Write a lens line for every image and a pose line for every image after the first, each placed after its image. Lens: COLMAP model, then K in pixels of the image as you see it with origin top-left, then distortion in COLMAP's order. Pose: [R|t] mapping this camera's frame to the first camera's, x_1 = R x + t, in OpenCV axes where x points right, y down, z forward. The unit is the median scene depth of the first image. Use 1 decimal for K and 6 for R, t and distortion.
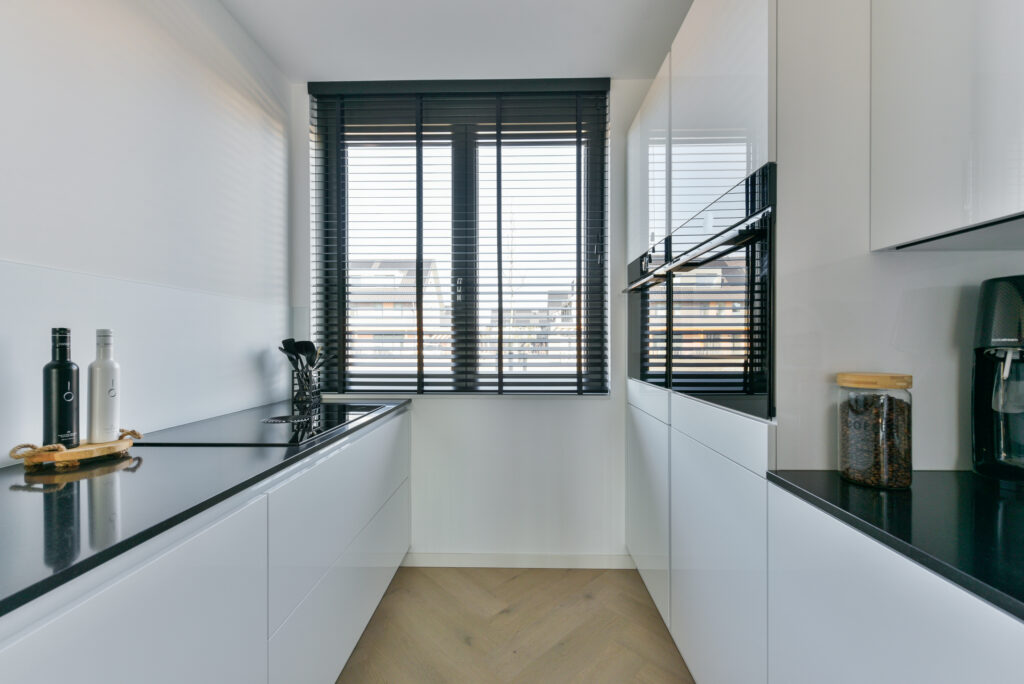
lens RADIAL K [[440.7, 0, 513.1], [0, 440.7, 374.0], [0, 0, 1]] dist [0.009412, -0.000690]
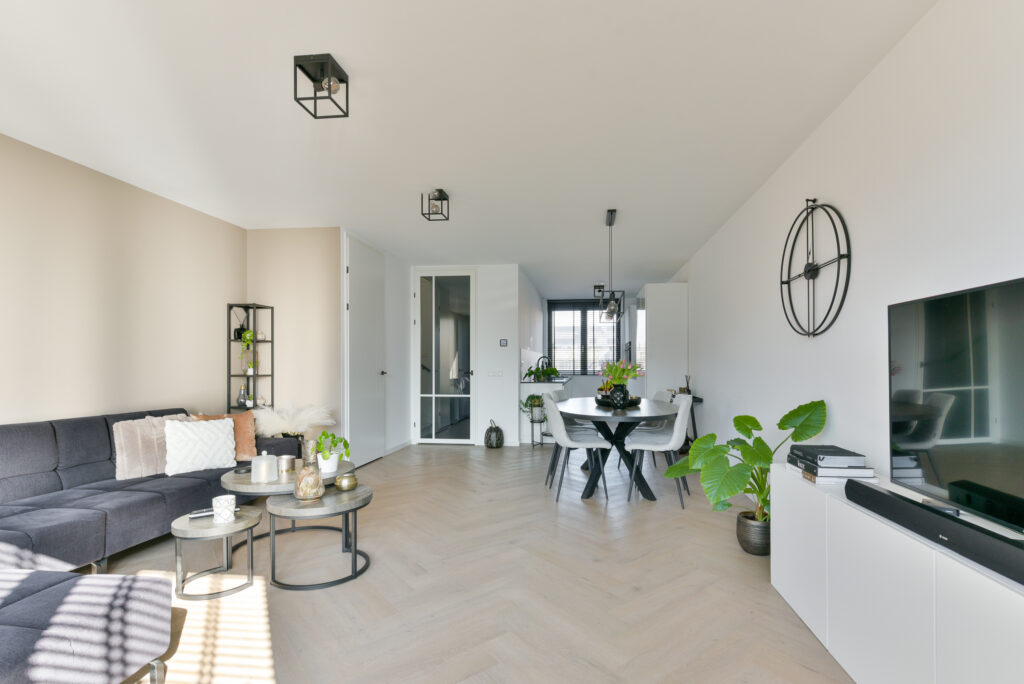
lens RADIAL K [[478.8, 0, 513.8], [0, 478.8, 368.8], [0, 0, 1]] dist [0.001158, -0.000007]
pose [[0.993047, -0.003679, -0.117661, -0.243621], [0.002911, 0.999973, -0.006700, 0.011363], [0.117683, 0.006311, 0.993031, -3.402729]]
